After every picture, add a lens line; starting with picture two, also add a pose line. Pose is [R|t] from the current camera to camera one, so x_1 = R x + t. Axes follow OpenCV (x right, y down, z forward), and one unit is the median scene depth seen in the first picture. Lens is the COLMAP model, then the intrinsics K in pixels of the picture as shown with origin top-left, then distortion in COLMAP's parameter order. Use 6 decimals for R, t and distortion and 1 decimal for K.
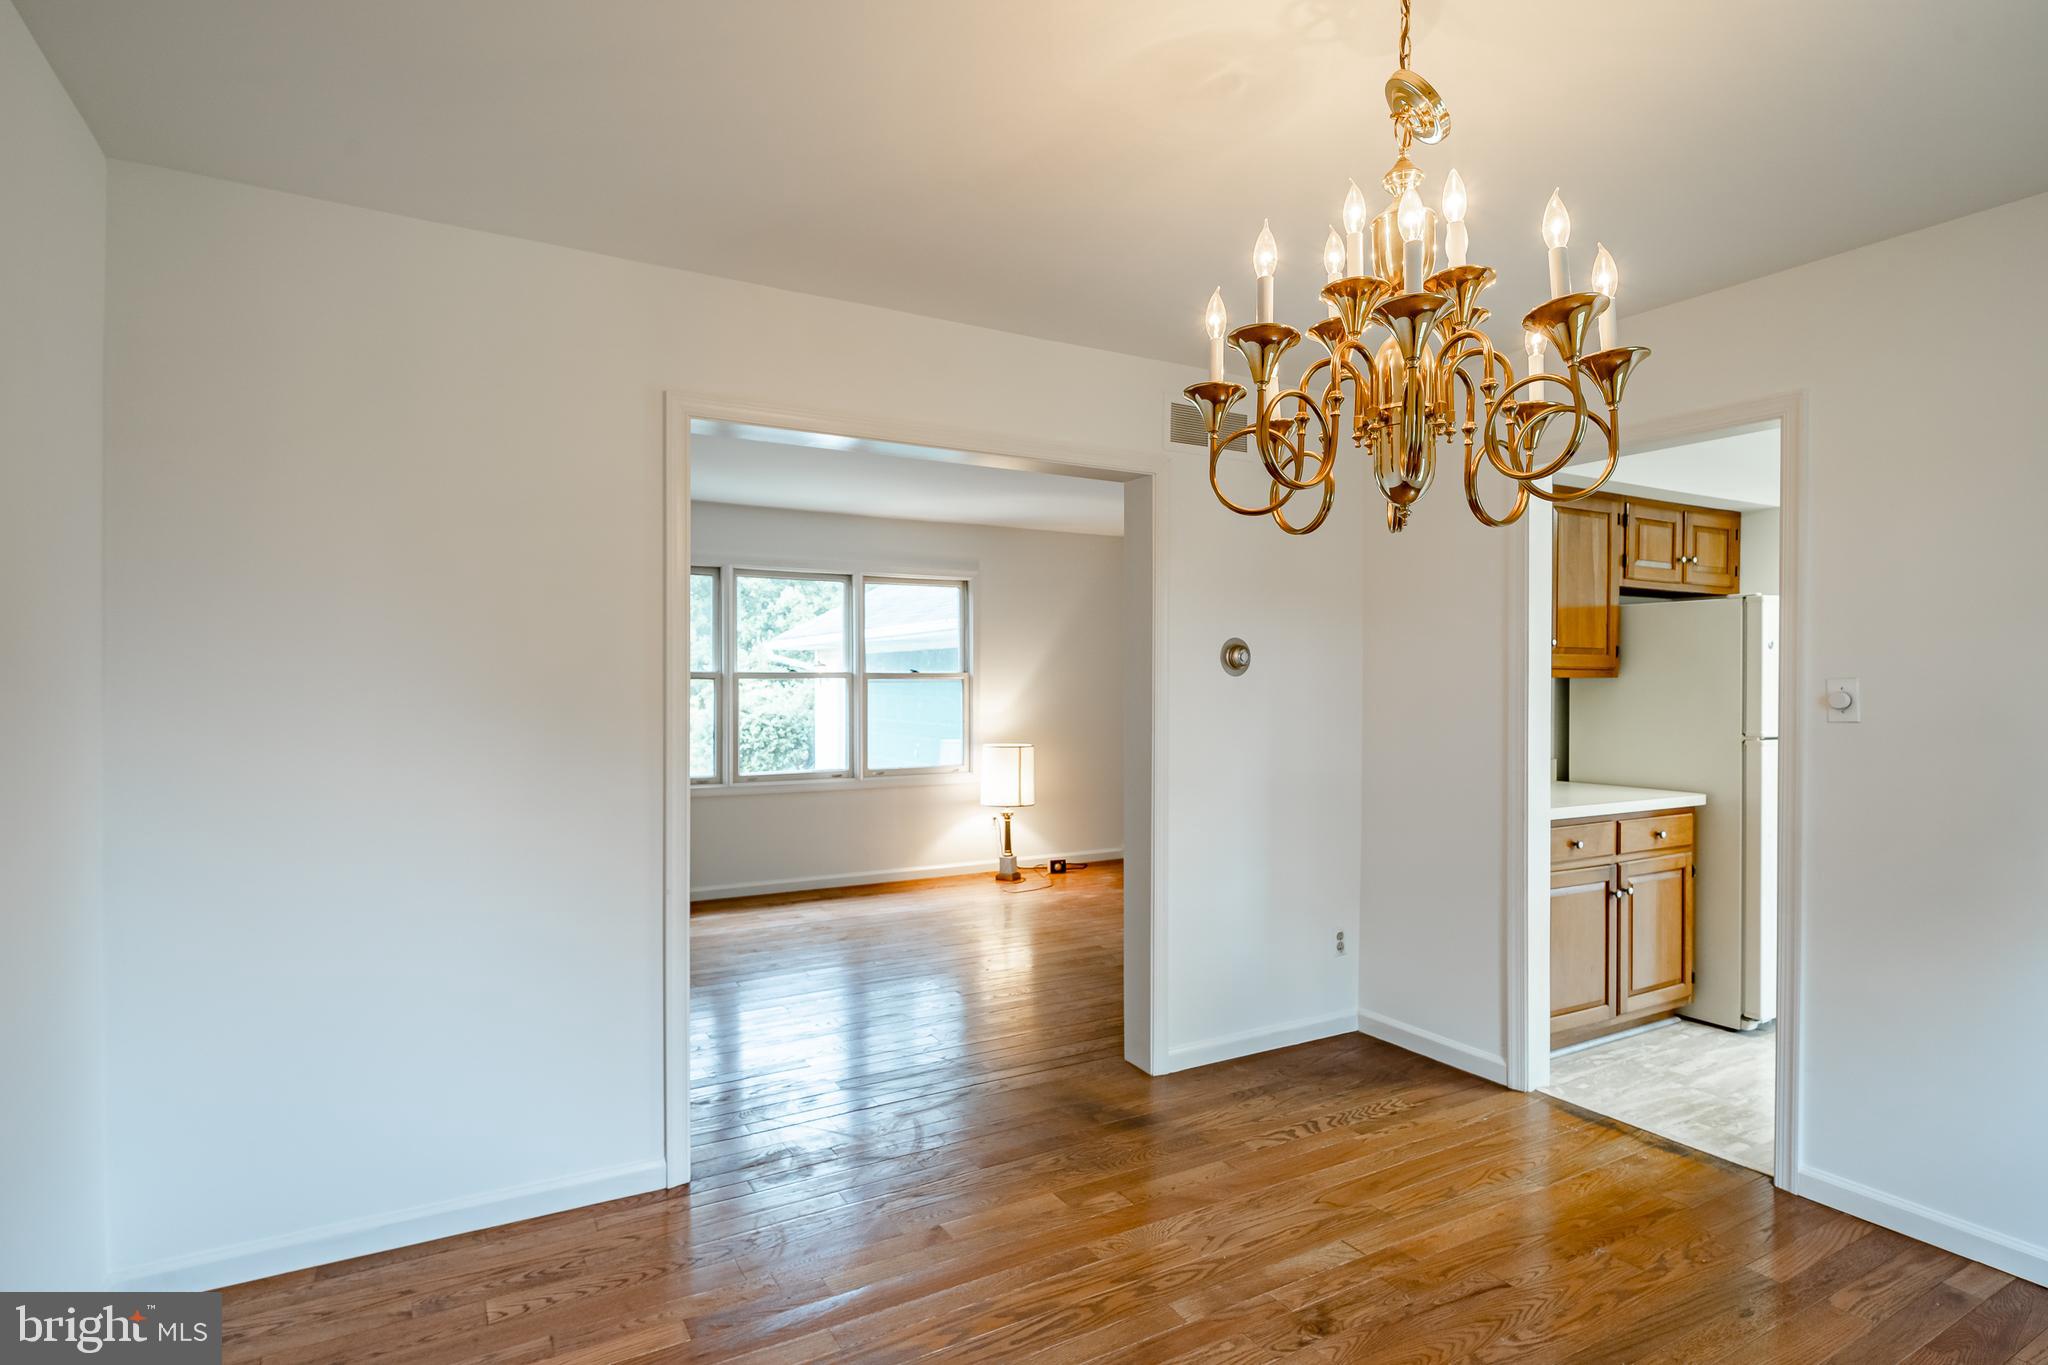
lens RADIAL K [[1057.3, 0, 1016.3], [0, 1057.3, 695.4], [0, 0, 1]] dist [0.004744, 0.001560]
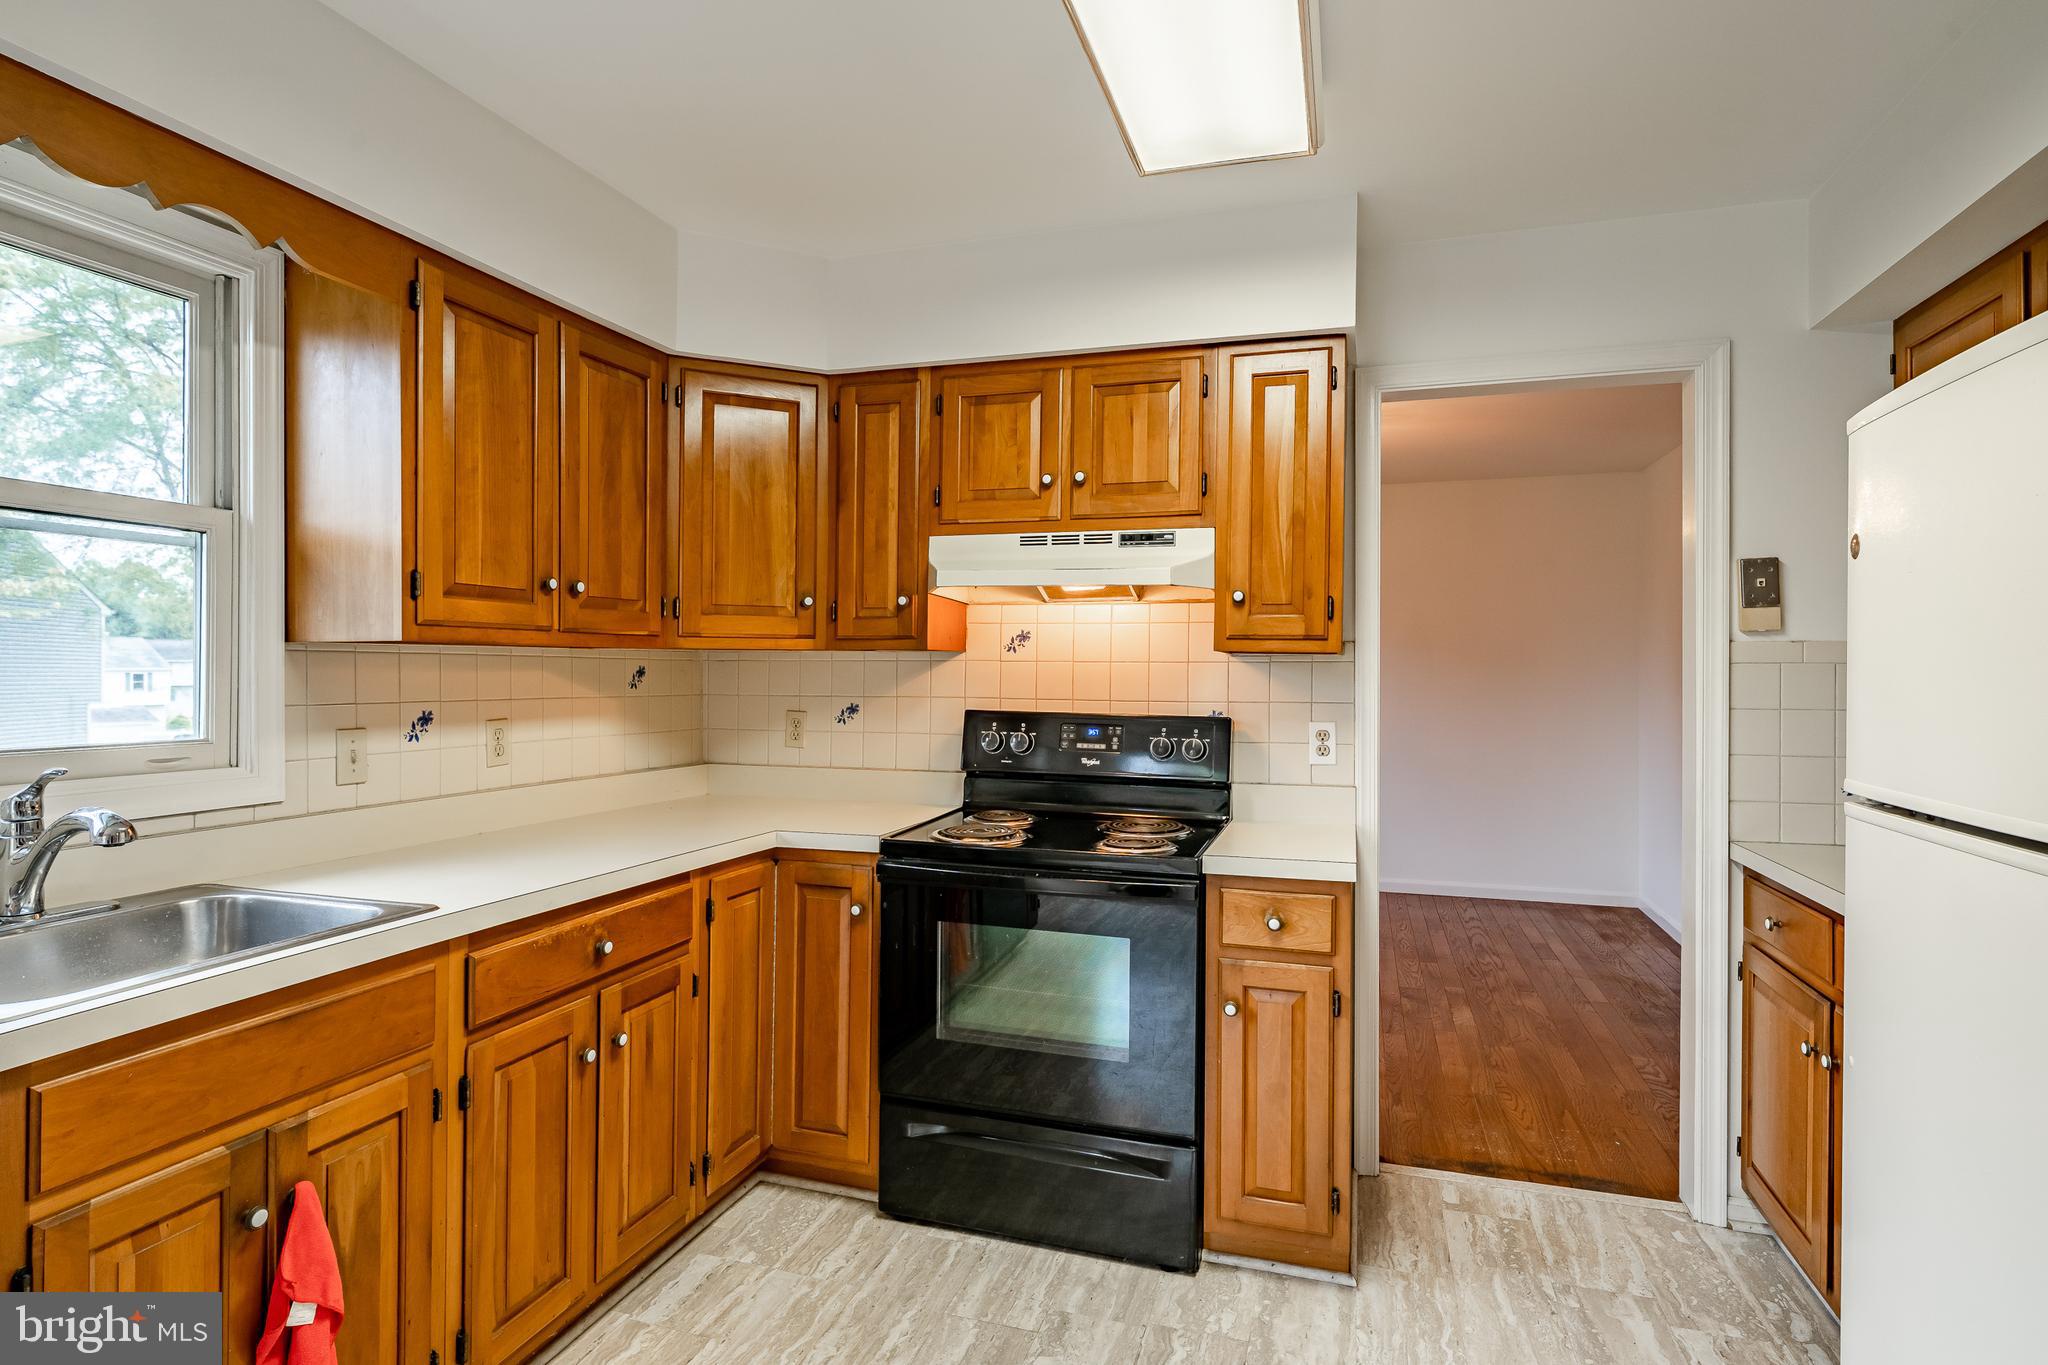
lens RADIAL K [[1073.5, 0, 1011.9], [0, 1073.5, 672.3], [0, 0, 1]] dist [-0.001247, -0.000173]
pose [[-0.740672, 0.000226, -0.671867, 1.503534], [-0.009985, 0.999886, 0.011343, -0.013986], [0.671793, 0.015110, -0.740585, 1.367922]]
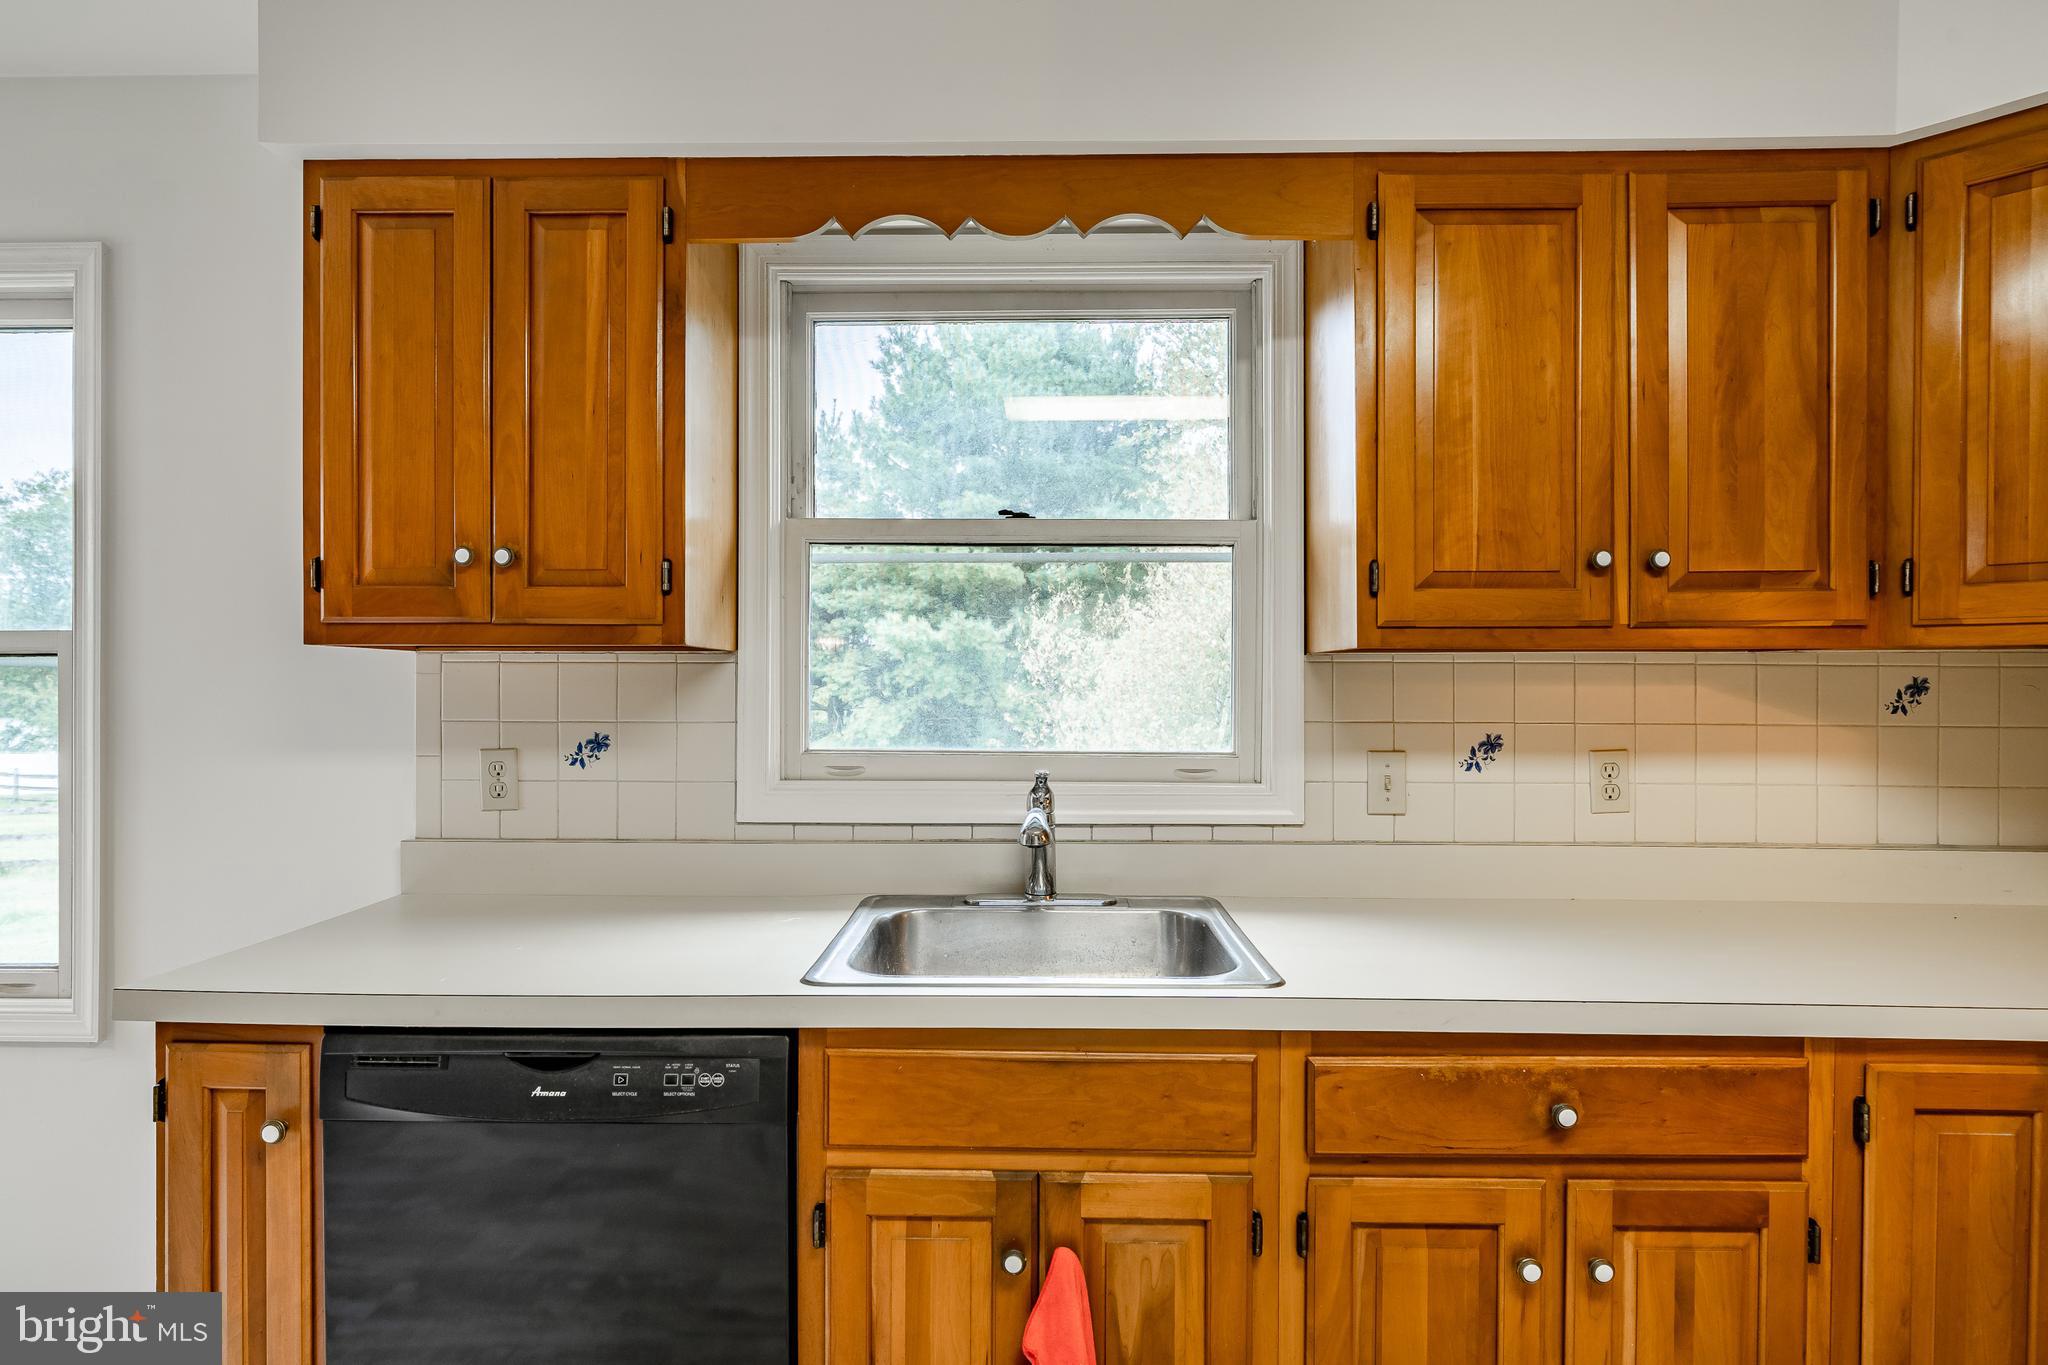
lens RADIAL K [[1059.9, 0, 1015.1], [0, 1059.9, 690.0], [0, 0, 1]] dist [0.001973, -0.000425]
pose [[-0.861269, -0.004576, 0.508128, 1.219991], [0.005273, 0.999825, 0.017941, -0.011480], [-0.508122, 0.018131, -0.861094, 1.181433]]
